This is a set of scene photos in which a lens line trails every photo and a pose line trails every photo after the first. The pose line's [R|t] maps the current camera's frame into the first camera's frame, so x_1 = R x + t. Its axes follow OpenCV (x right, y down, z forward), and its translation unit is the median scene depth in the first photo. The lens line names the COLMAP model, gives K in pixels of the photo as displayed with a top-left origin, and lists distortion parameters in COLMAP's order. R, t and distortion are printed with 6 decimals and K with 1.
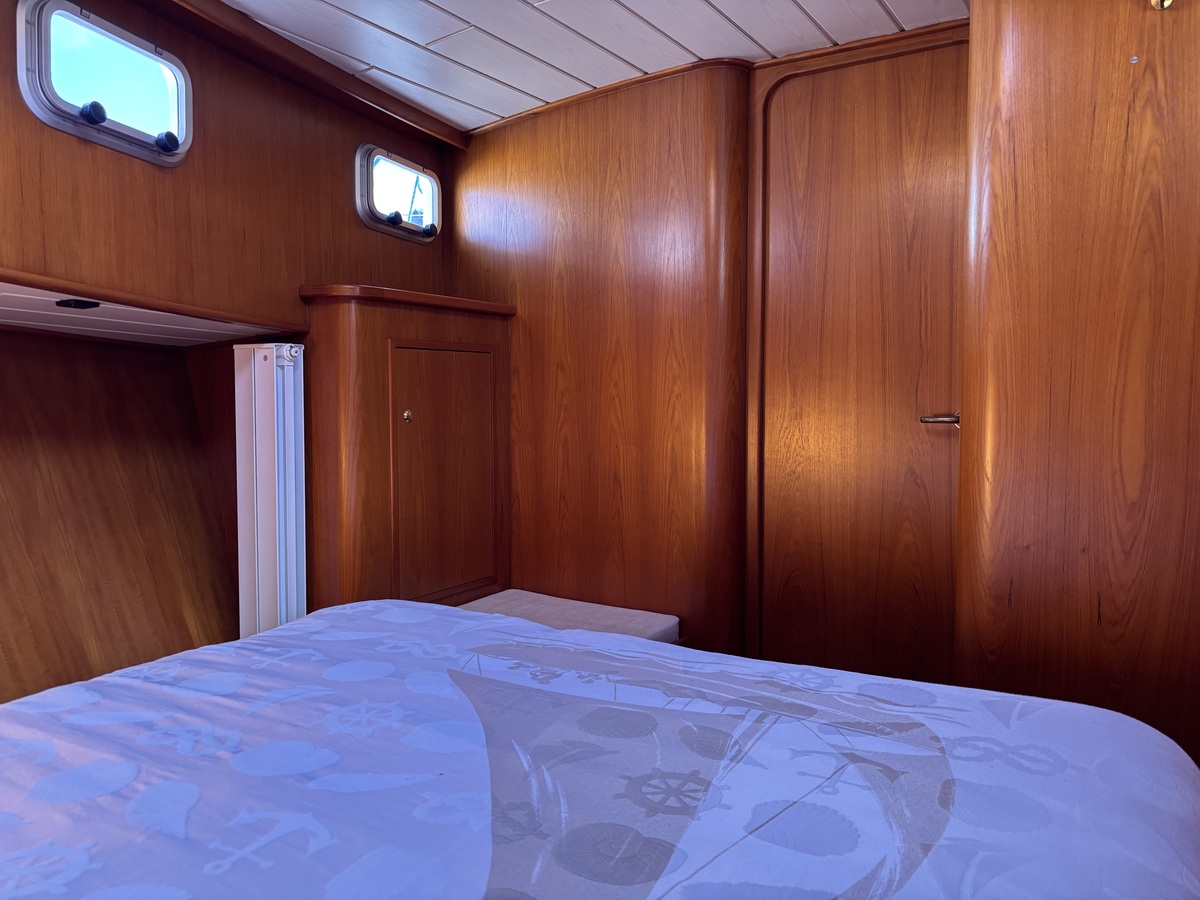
lens RADIAL K [[909.9, 0, 600.0], [0, 909.9, 450.0], [0, 0, 1]] dist [0.110067, -0.178613]
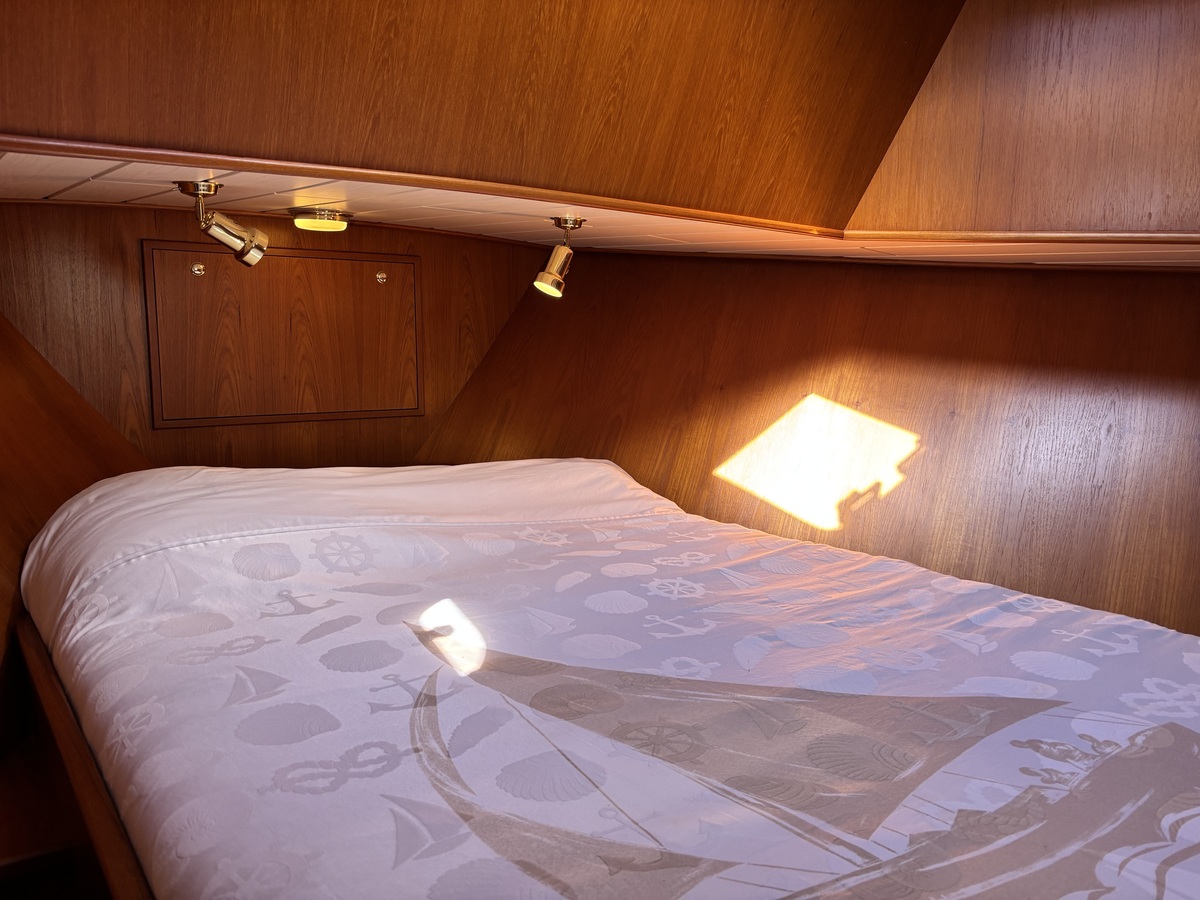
lens RADIAL K [[908.8, 0, 600.0], [0, 908.8, 450.0], [0, 0, 1]] dist [0.053295, -0.057889]
pose [[-0.358666, 0.122961, -0.925332, 0.578006], [-0.069840, 0.984973, 0.157957, -0.066939], [0.930850, 0.121279, -0.344689, 0.702593]]
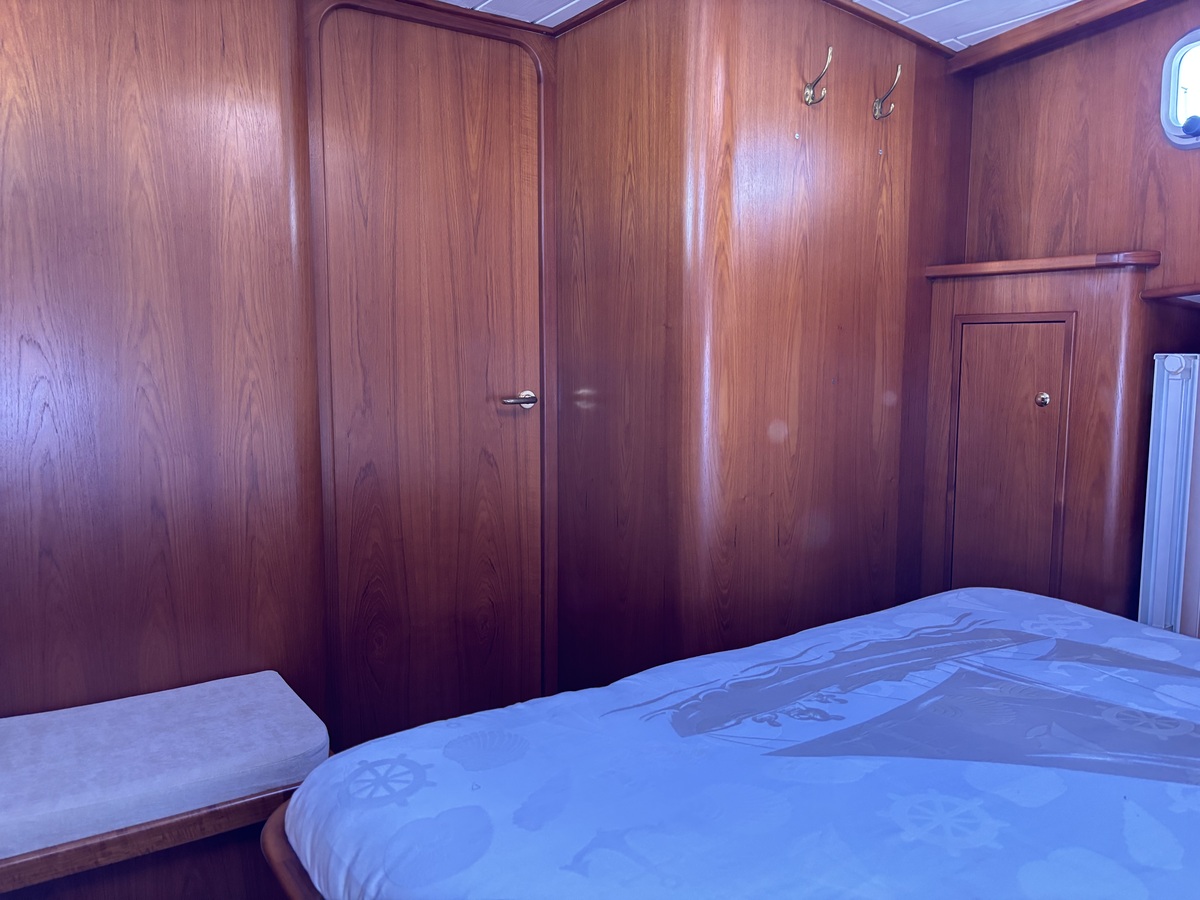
lens RADIAL K [[908.8, 0, 600.0], [0, 908.8, 450.0], [0, 0, 1]] dist [0.053295, -0.057889]
pose [[0.404521, -0.101944, 0.908829, -0.743882], [0.056939, 0.994647, 0.086226, -0.081898], [-0.912755, 0.016867, 0.408160, 0.648667]]
